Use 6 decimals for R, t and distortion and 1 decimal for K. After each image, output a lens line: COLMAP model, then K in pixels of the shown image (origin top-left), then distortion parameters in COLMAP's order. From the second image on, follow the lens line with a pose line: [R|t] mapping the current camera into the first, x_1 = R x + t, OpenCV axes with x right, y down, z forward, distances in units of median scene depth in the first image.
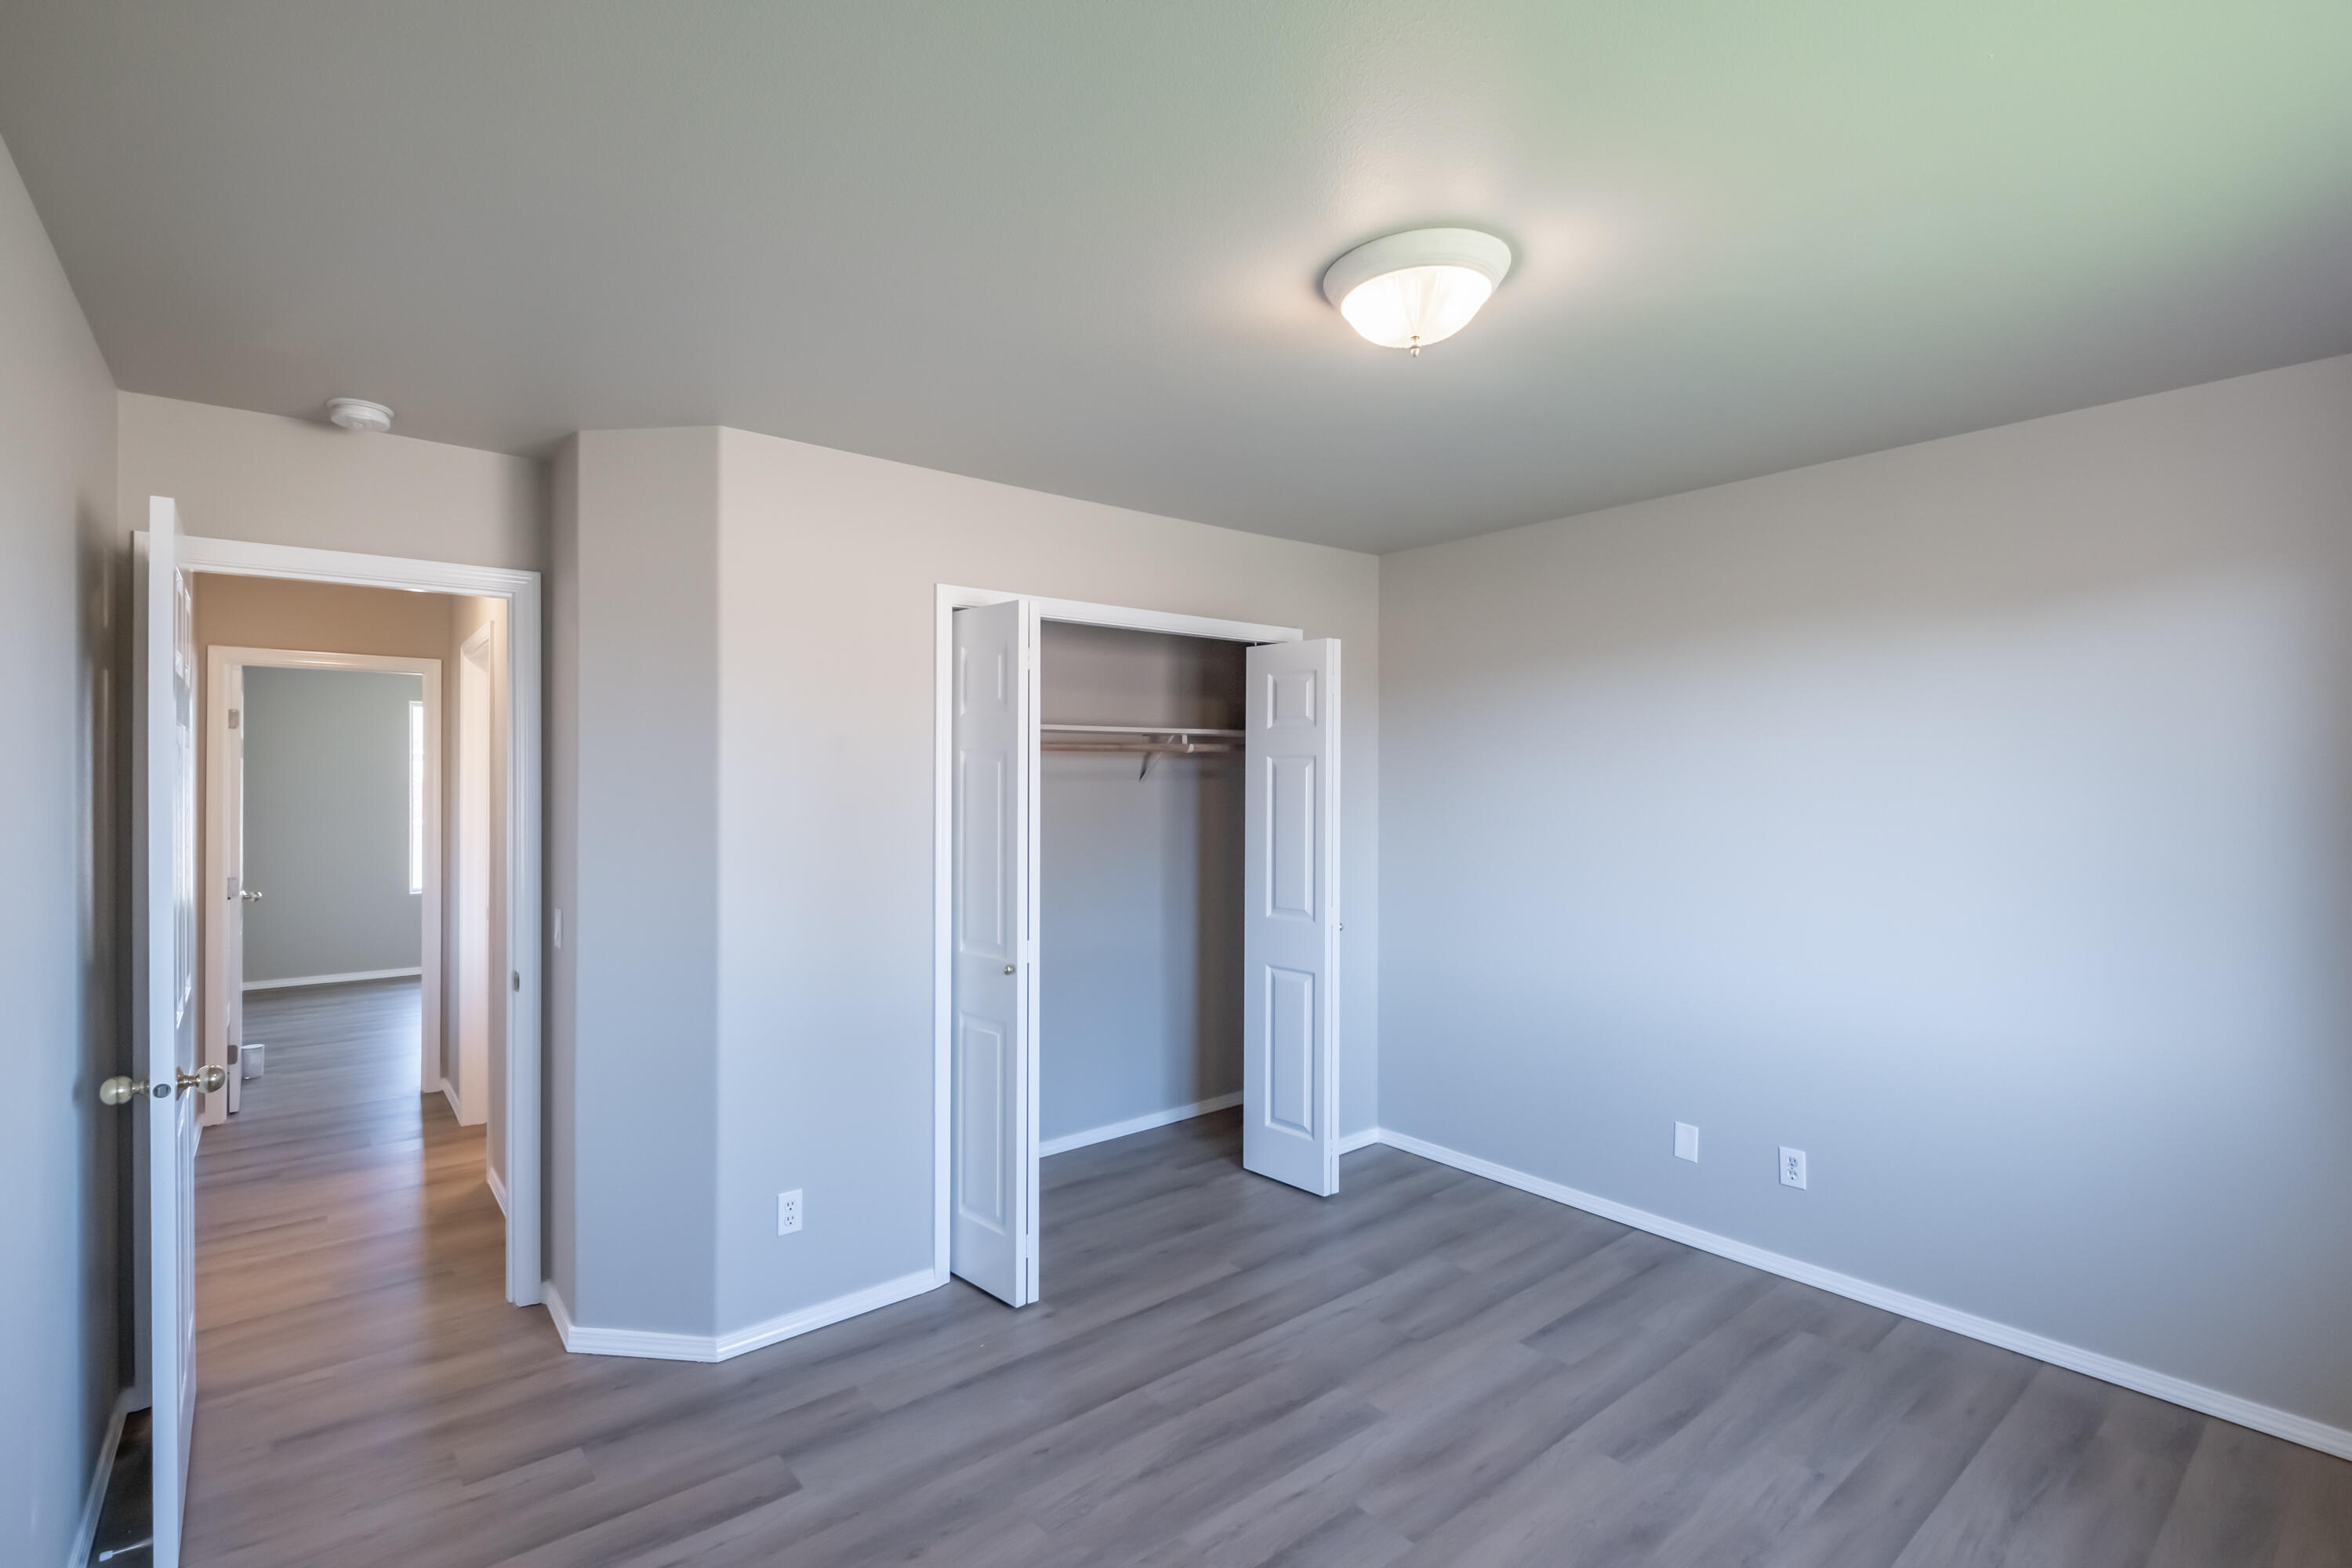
lens RADIAL K [[1057.2, 0, 1152.1], [0, 1057.2, 780.6], [0, 0, 1]] dist [0.001917, 0.000244]
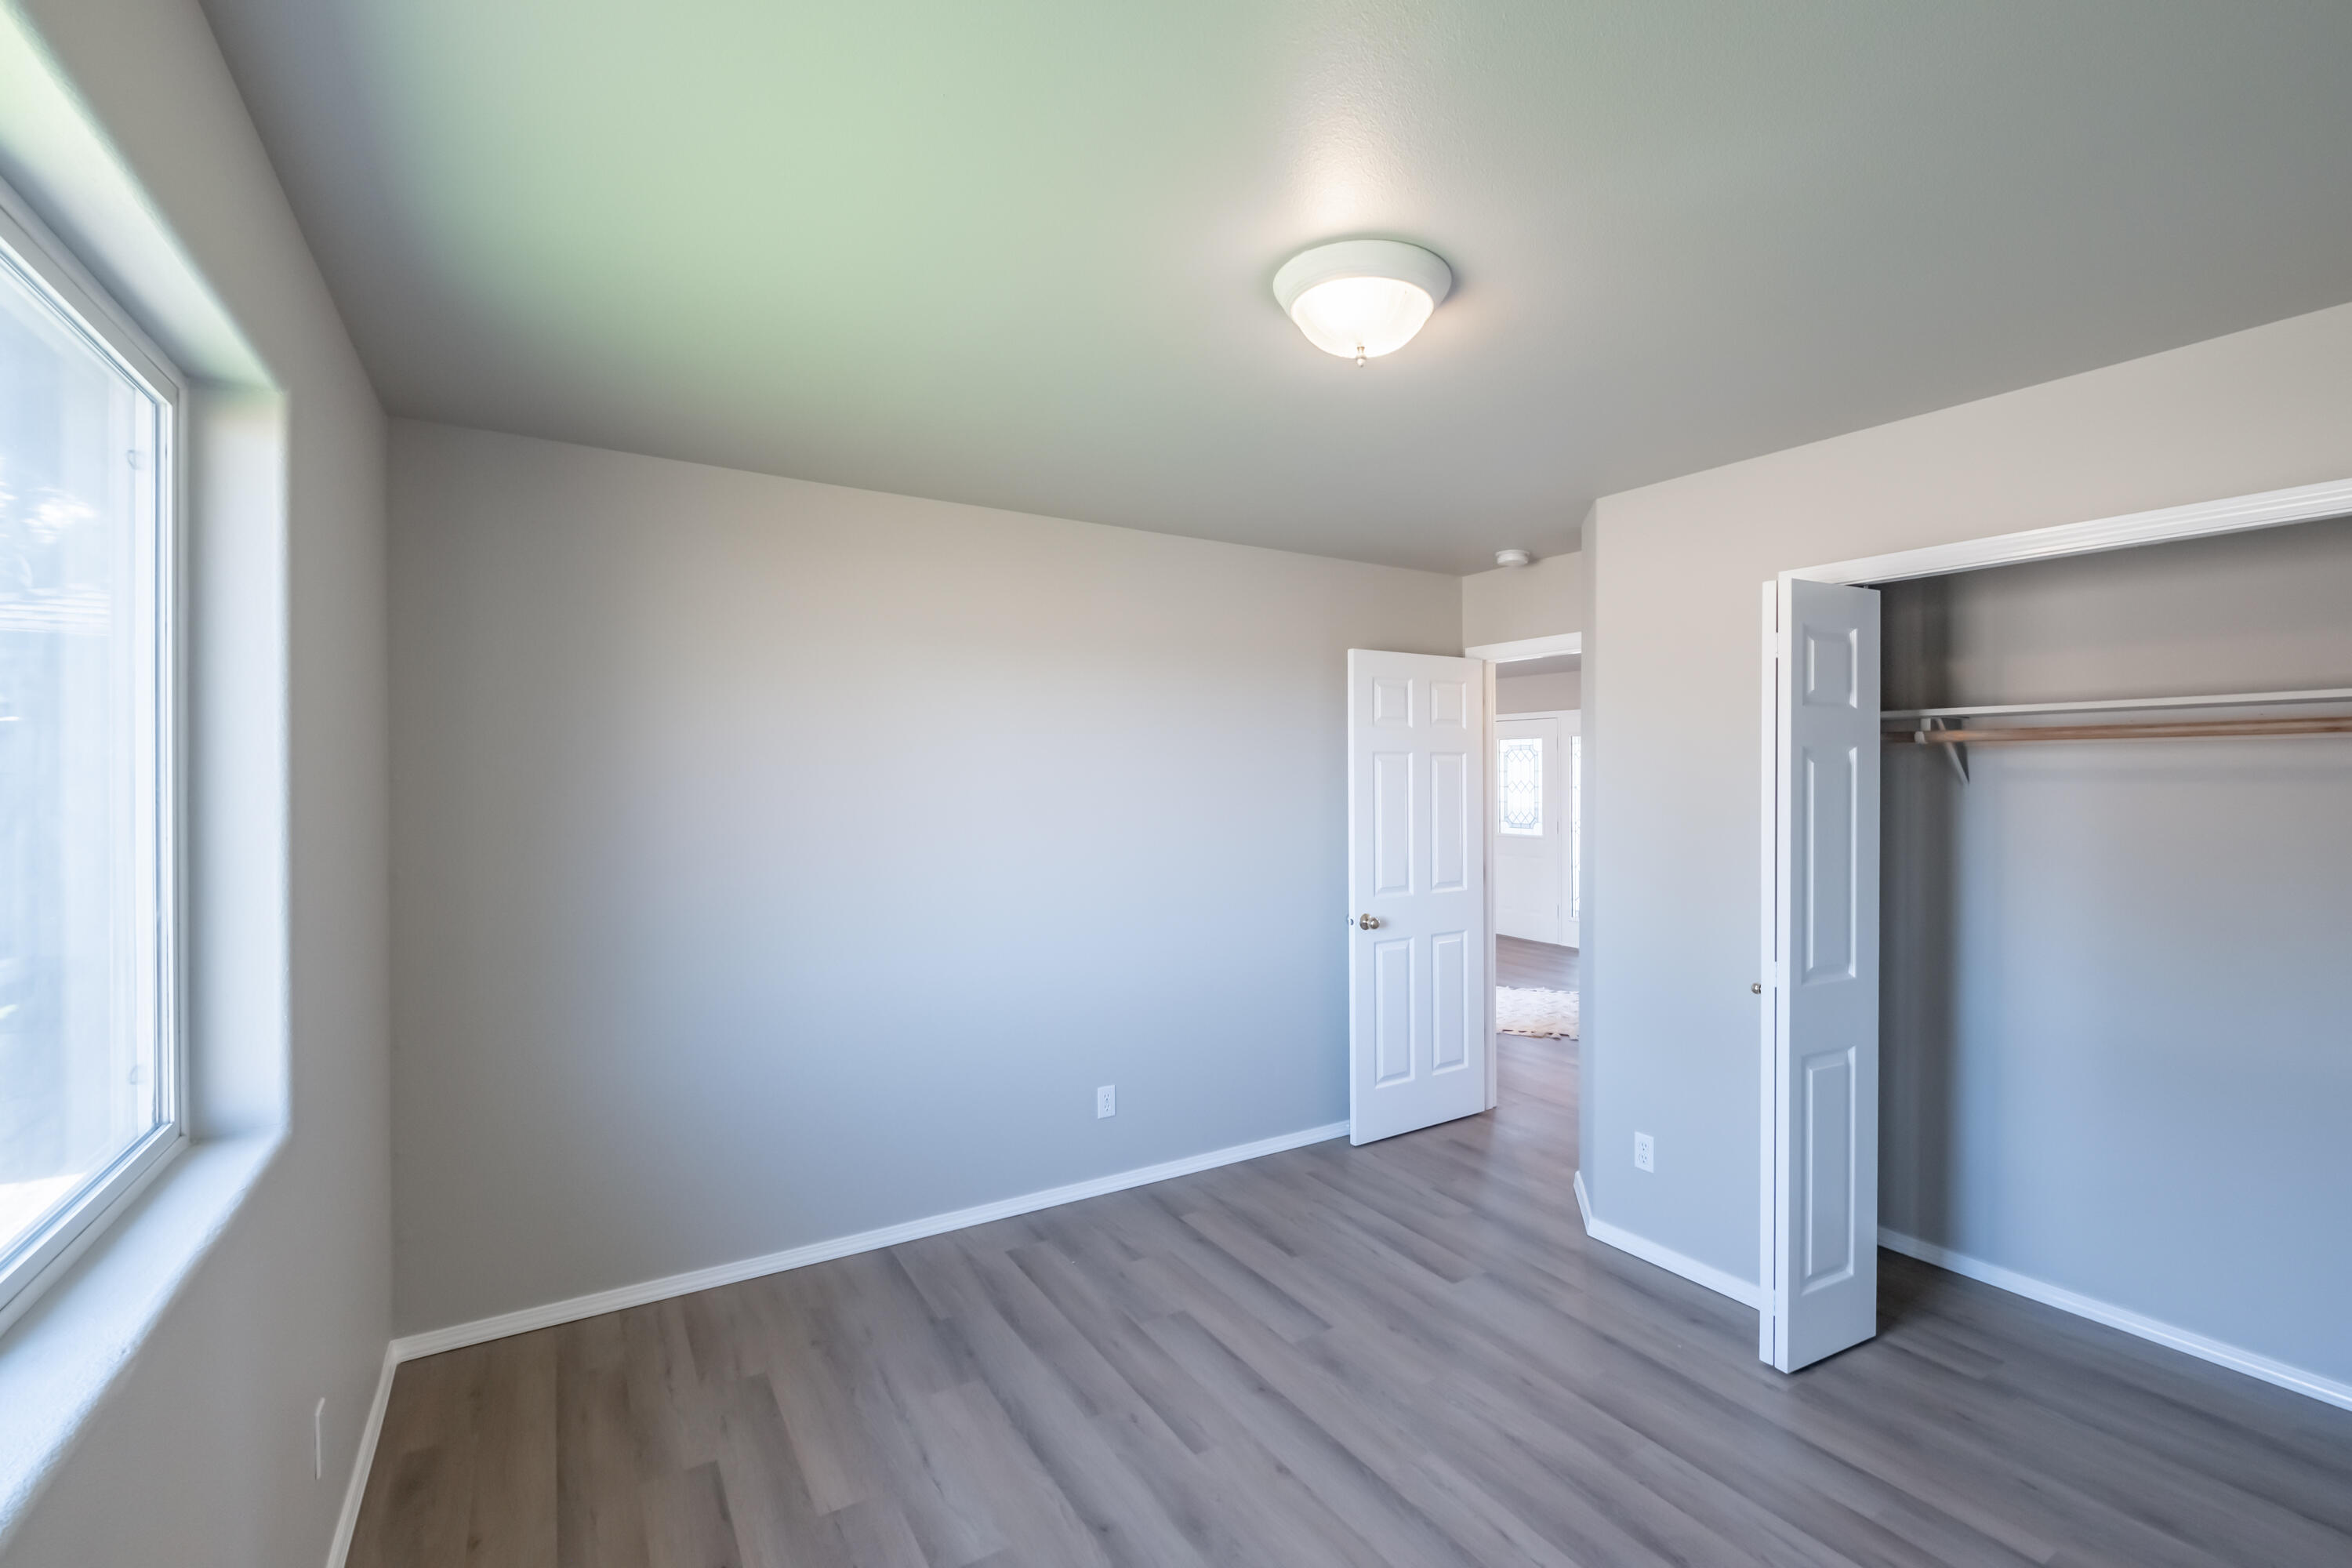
lens RADIAL K [[1014.5, 0, 1179.6], [0, 1014.5, 779.0], [0, 0, 1]] dist [-0.001021, -0.000521]
pose [[-0.130531, 0.000363, -0.991444, 0.895332], [0.009057, 0.999959, -0.000827, -0.007147], [0.991403, -0.009088, -0.130529, 0.692137]]
